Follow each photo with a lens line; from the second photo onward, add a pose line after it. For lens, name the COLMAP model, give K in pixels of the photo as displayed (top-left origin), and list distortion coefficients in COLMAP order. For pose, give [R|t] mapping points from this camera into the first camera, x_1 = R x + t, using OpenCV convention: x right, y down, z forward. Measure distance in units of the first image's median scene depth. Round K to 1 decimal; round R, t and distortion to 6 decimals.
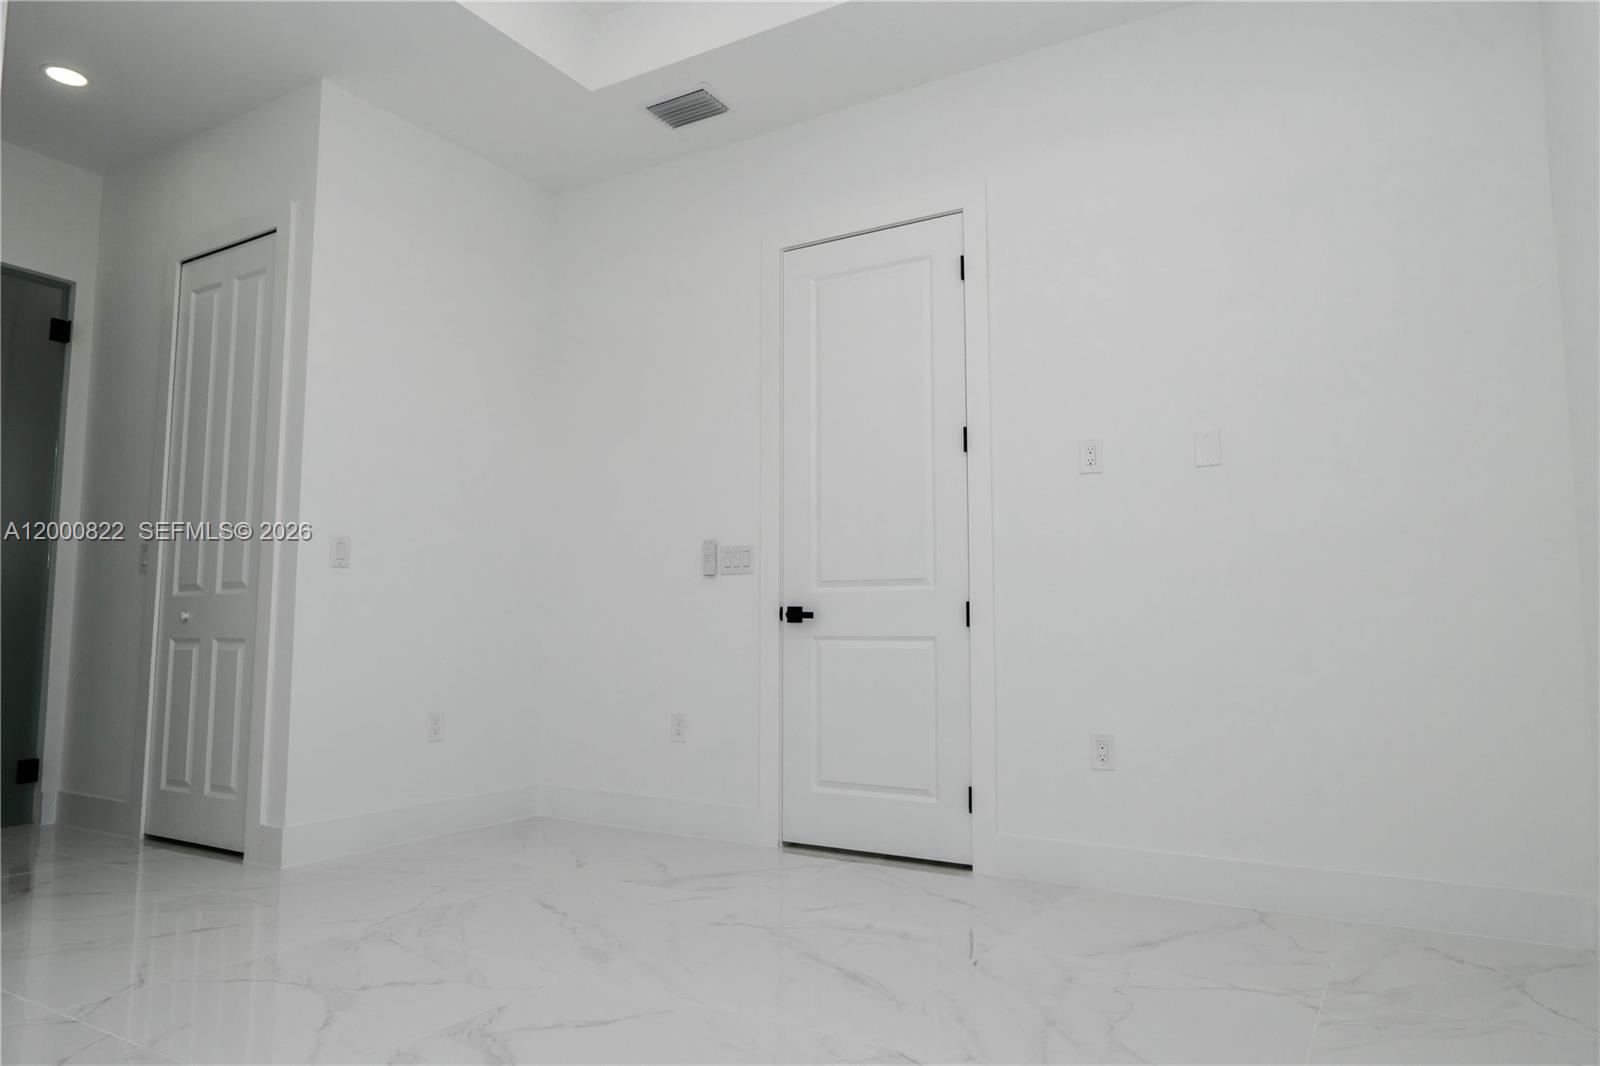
lens RADIAL K [[1006.6, 0, 806.7], [0, 1006.6, 533.2], [0, 0, 1]] dist [-0.001247, -0.002051]
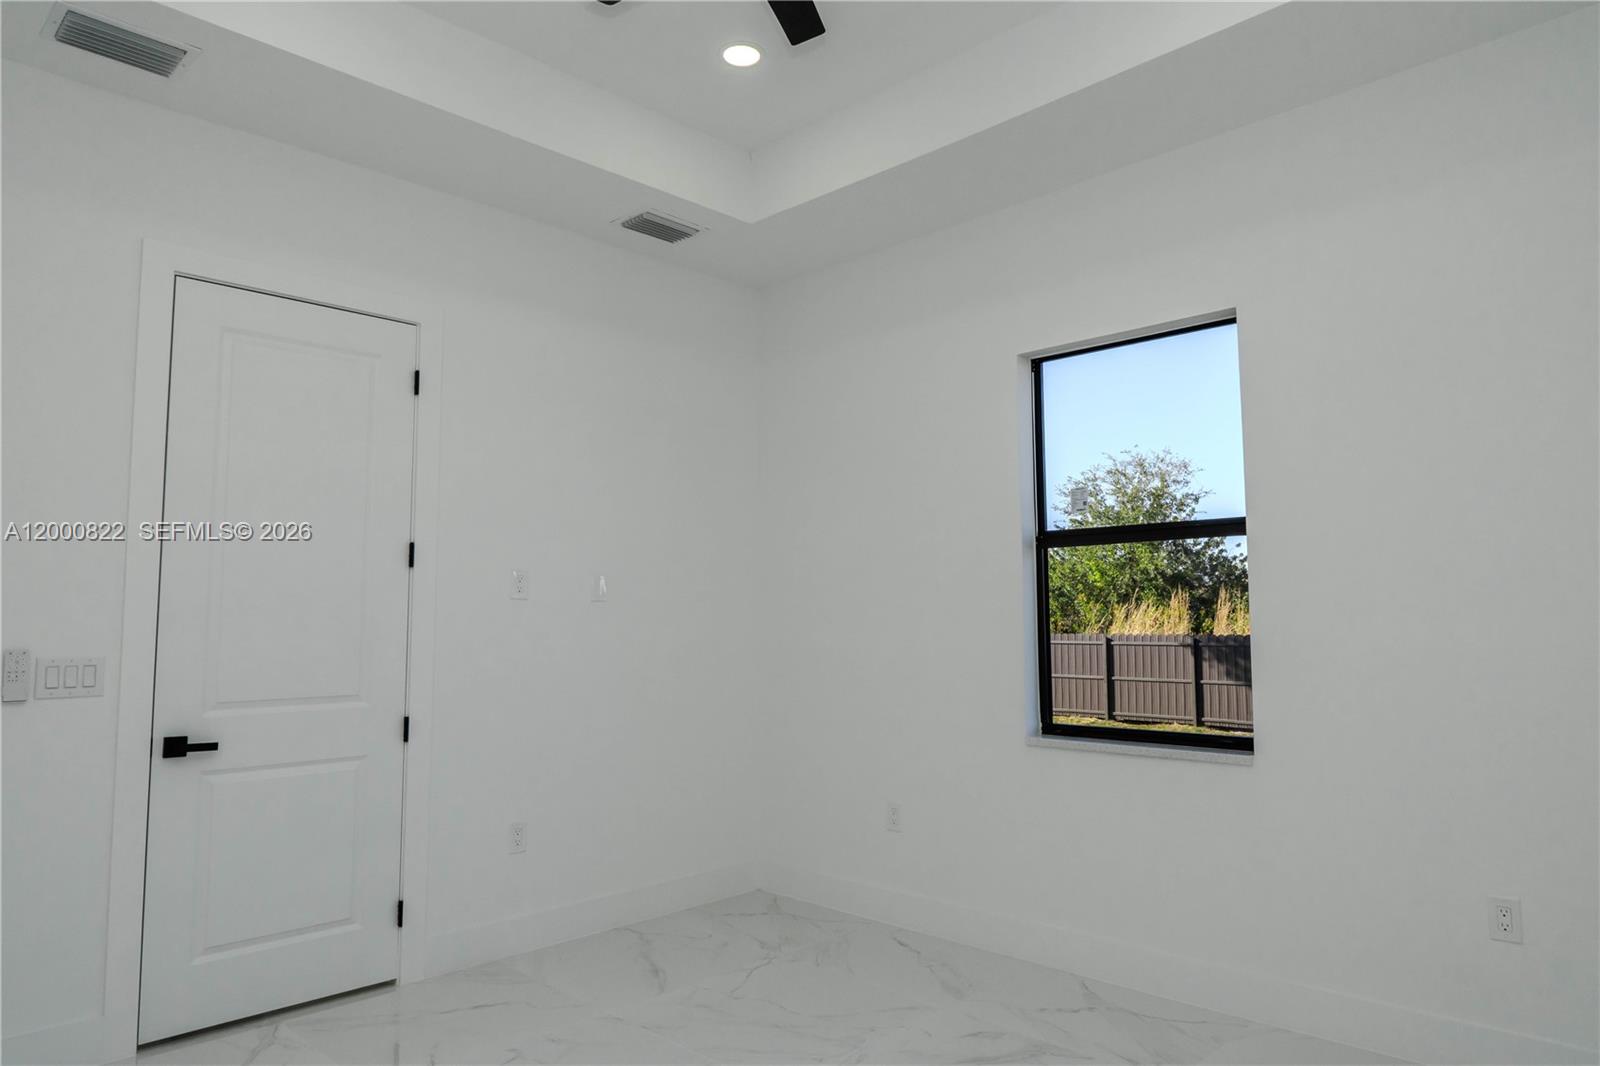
lens RADIAL K [[996.0, 0, 793.6], [0, 996.0, 531.3], [0, 0, 1]] dist [-0.005776, -0.002846]
pose [[0.244435, 0.079946, 0.966364, -0.691481], [-0.089359, 0.994212, -0.059647, -0.088281], [-0.965539, -0.071774, 0.250164, 0.370159]]
